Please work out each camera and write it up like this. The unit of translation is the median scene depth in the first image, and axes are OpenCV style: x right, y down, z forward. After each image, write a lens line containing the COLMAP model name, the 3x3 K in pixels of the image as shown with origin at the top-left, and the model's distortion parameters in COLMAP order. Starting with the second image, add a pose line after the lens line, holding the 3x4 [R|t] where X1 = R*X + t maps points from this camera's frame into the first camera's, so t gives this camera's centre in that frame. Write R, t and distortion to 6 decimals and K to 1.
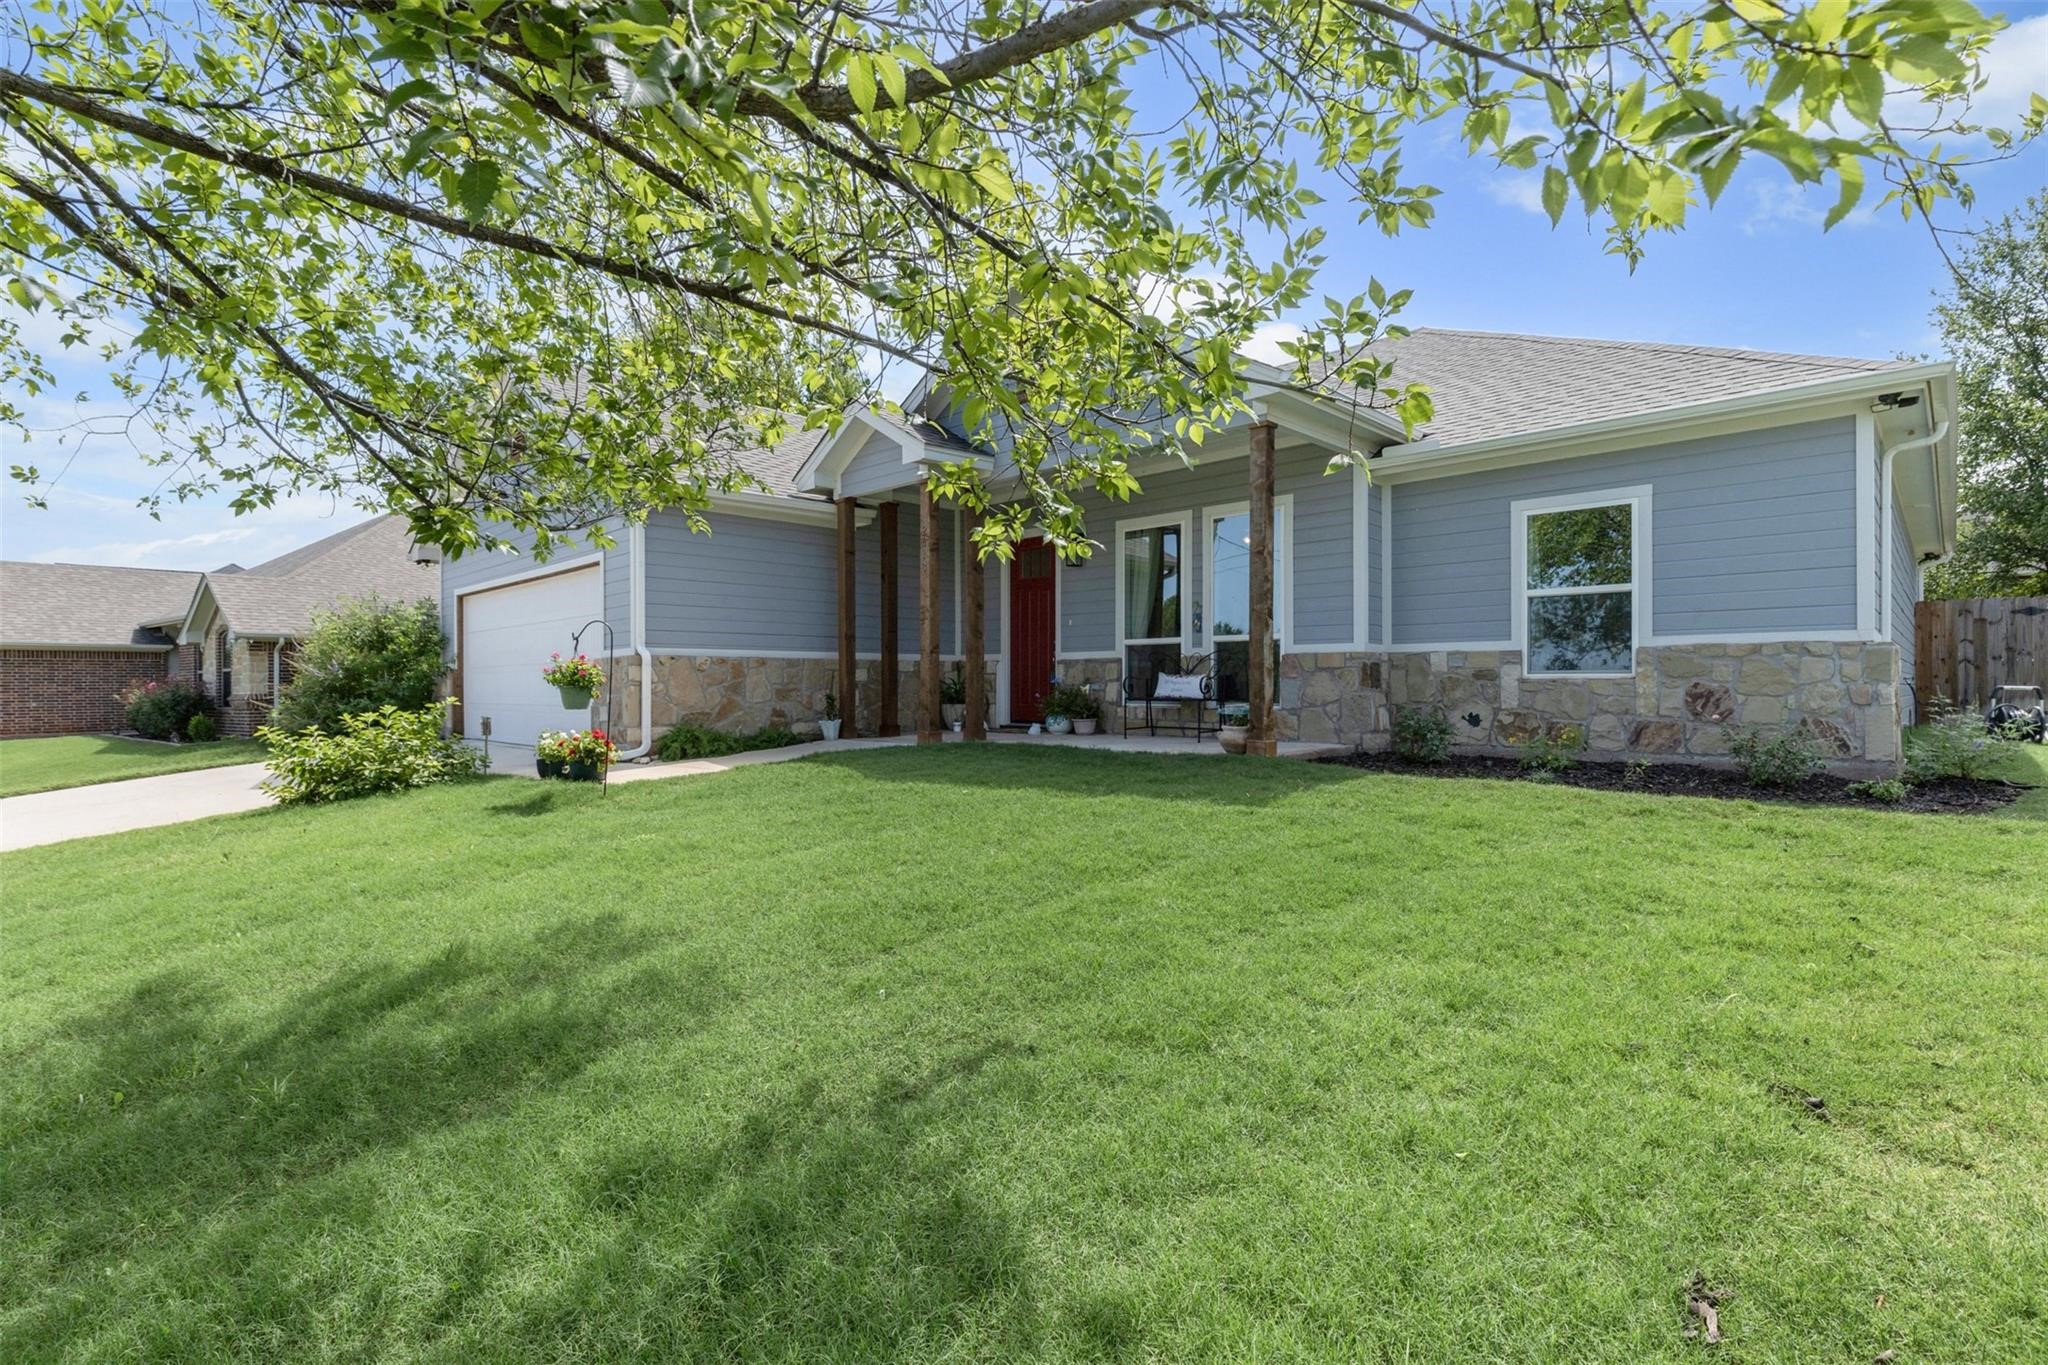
lens RADIAL K [[932.6, 0, 1023.2], [0, 932.6, 683.6], [0, 0, 1]] dist [-0.019019, -0.000434]
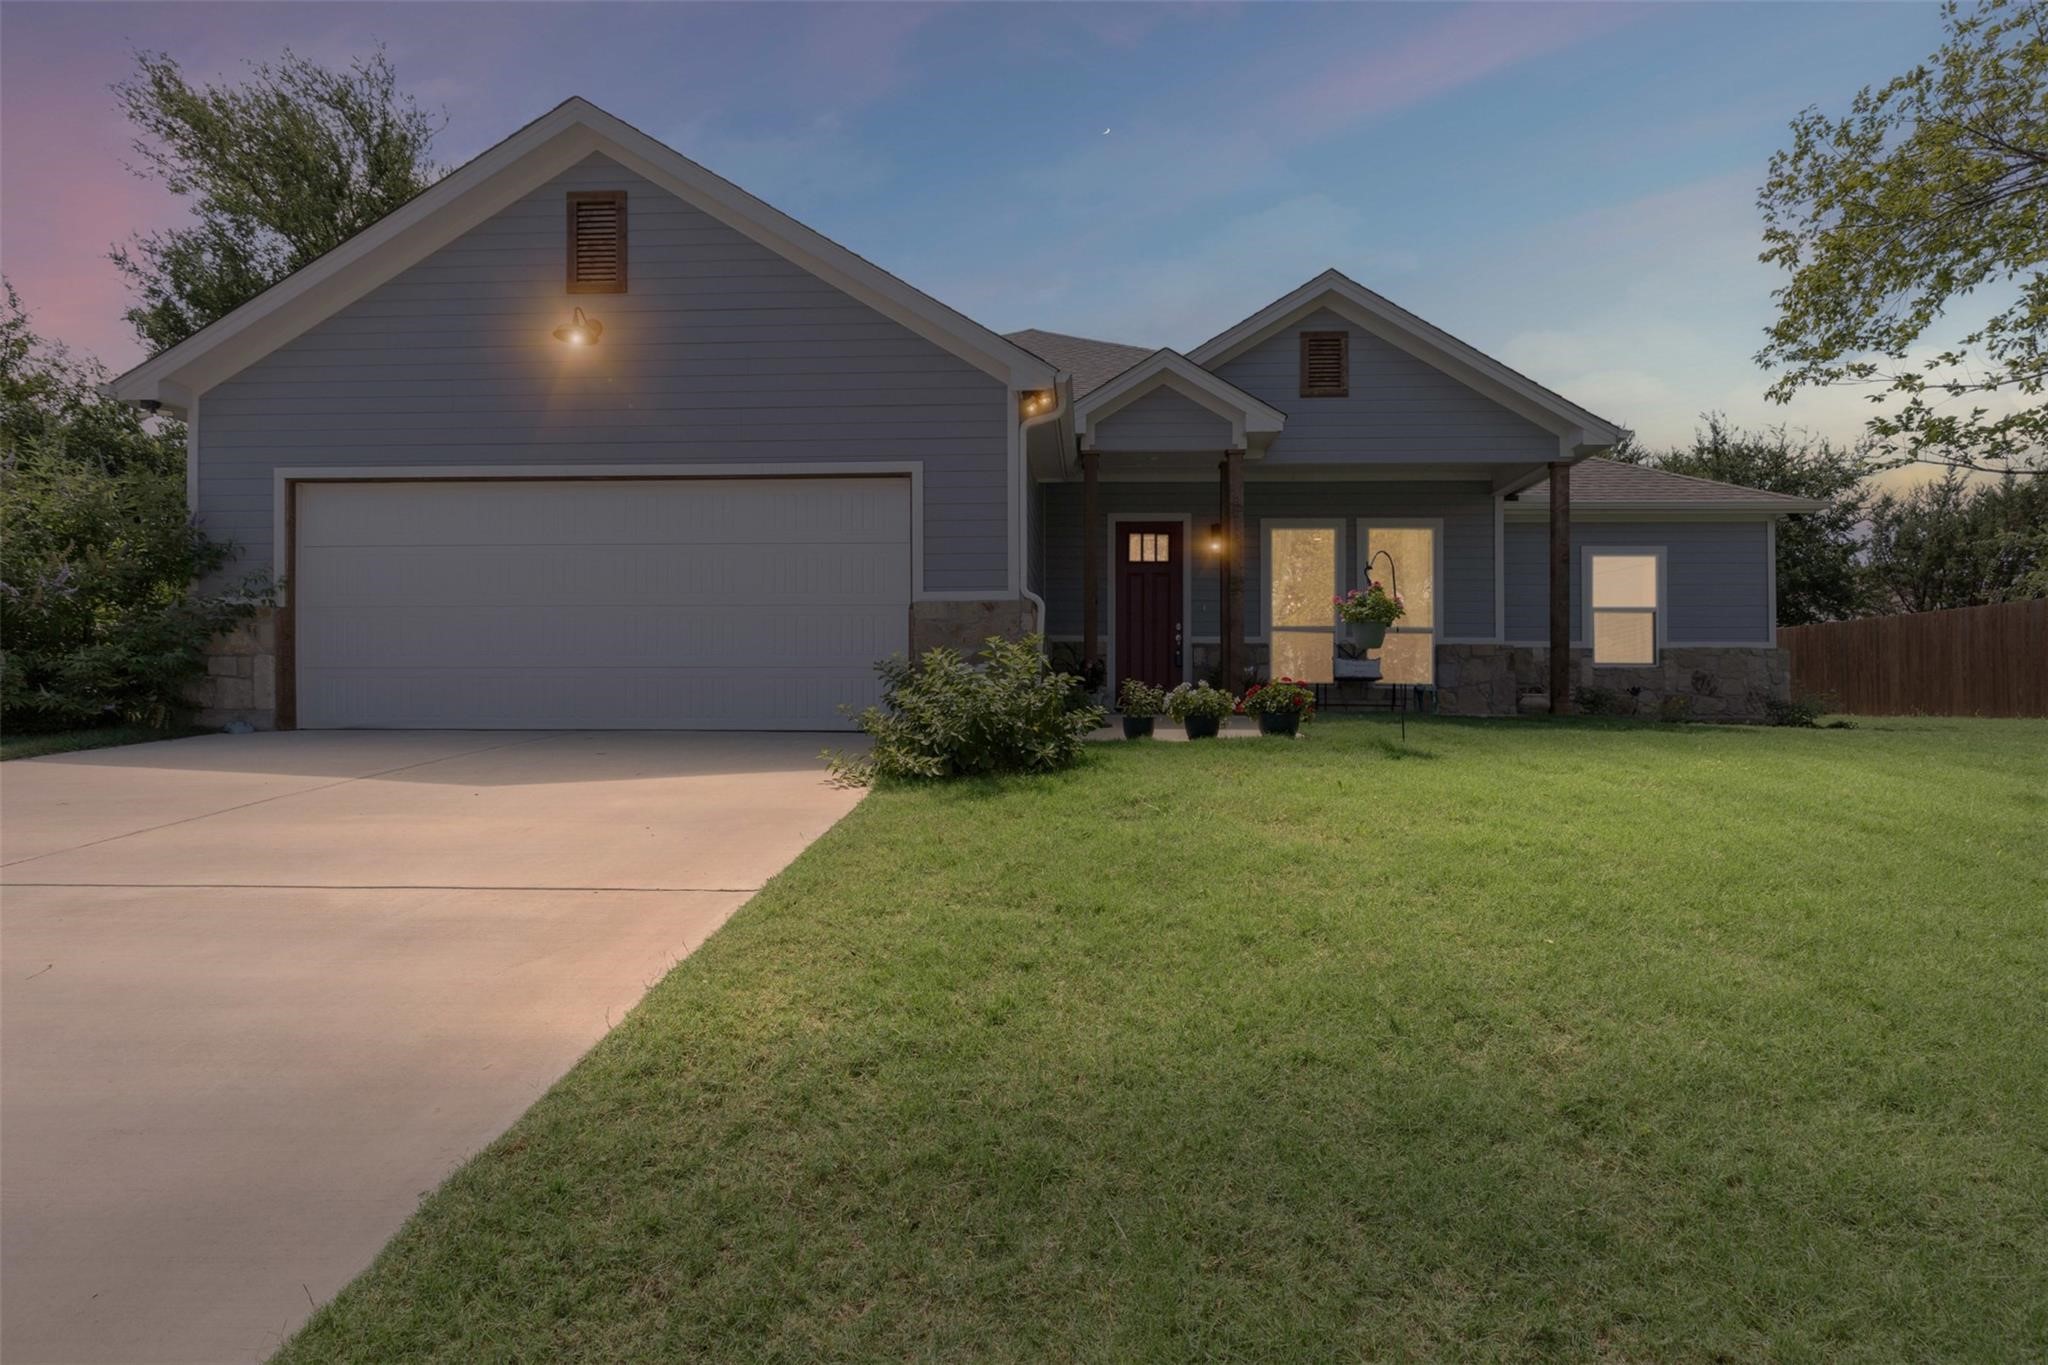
lens RADIAL K [[932.6, 0, 1023.5], [0, 932.6, 683.0], [0, 0, 1]] dist [-0.019019, -0.000434]
pose [[0.710251, 0.003643, 0.703940, -1.137698], [-0.004160, 0.999991, -0.000978, 0.024520], [-0.703937, -0.002234, 0.710259, 0.615393]]
